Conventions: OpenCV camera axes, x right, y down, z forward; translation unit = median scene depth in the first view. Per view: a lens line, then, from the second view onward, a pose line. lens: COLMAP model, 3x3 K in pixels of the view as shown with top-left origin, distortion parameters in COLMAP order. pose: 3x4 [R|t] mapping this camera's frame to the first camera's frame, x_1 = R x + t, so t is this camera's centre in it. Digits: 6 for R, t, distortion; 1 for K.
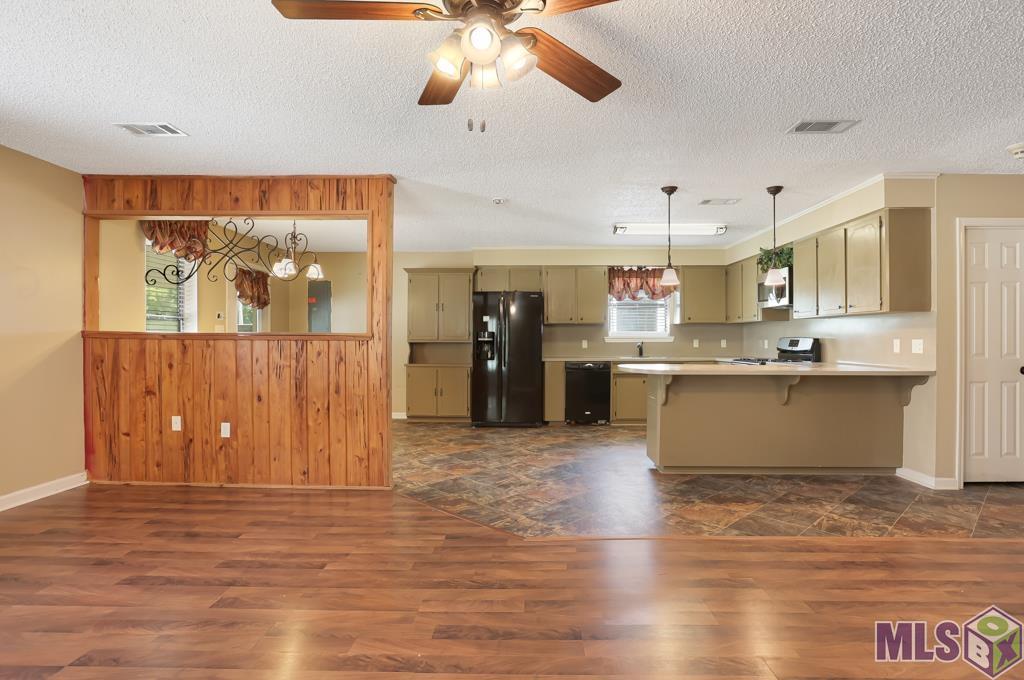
lens RADIAL K [[516.3, 0, 519.2], [0, 516.3, 342.1], [0, 0, 1]] dist [-0.041953, 0.009388]
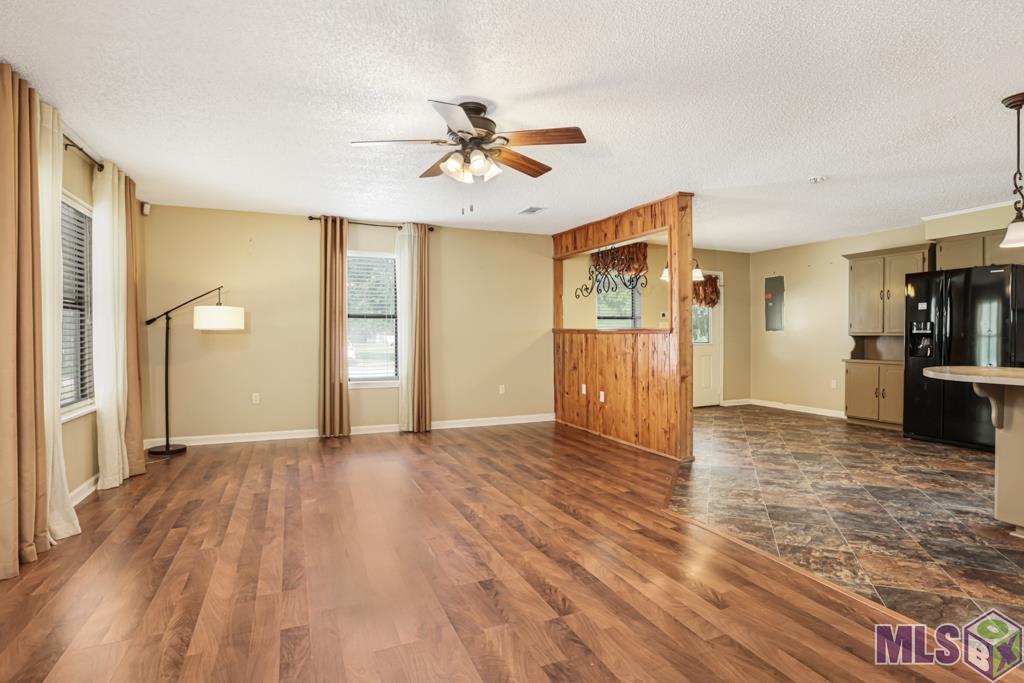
lens RADIAL K [[516.3, 0, 519.8], [0, 516.3, 338.1], [0, 0, 1]] dist [-0.041953, 0.009388]
pose [[0.423899, 0.003631, -0.905702, 0.644754], [-0.000923, 0.999993, 0.003577, 0.003096], [0.905709, -0.000680, 0.423900, 0.173094]]
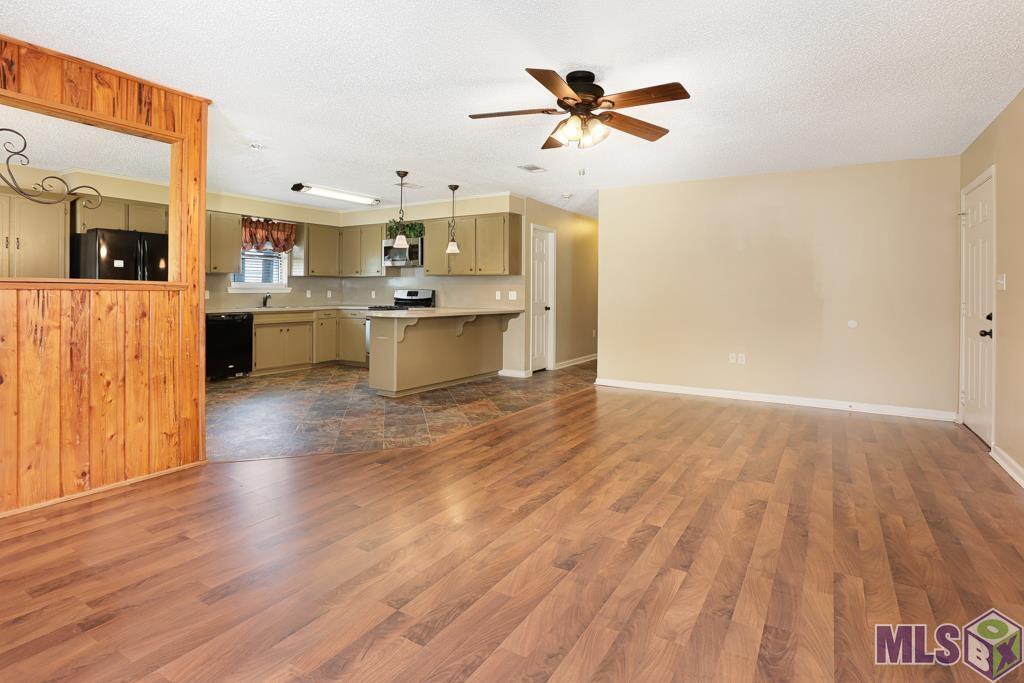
lens RADIAL K [[522.2, 0, 507.1], [0, 522.2, 294.2], [0, 0, 1]] dist [-0.033653, 0.008192]
pose [[0.514992, -0.001051, 0.857195, -0.729742], [-0.002298, 0.999994, 0.002608, -0.000916], [-0.857192, -0.003313, 0.514986, 0.117400]]
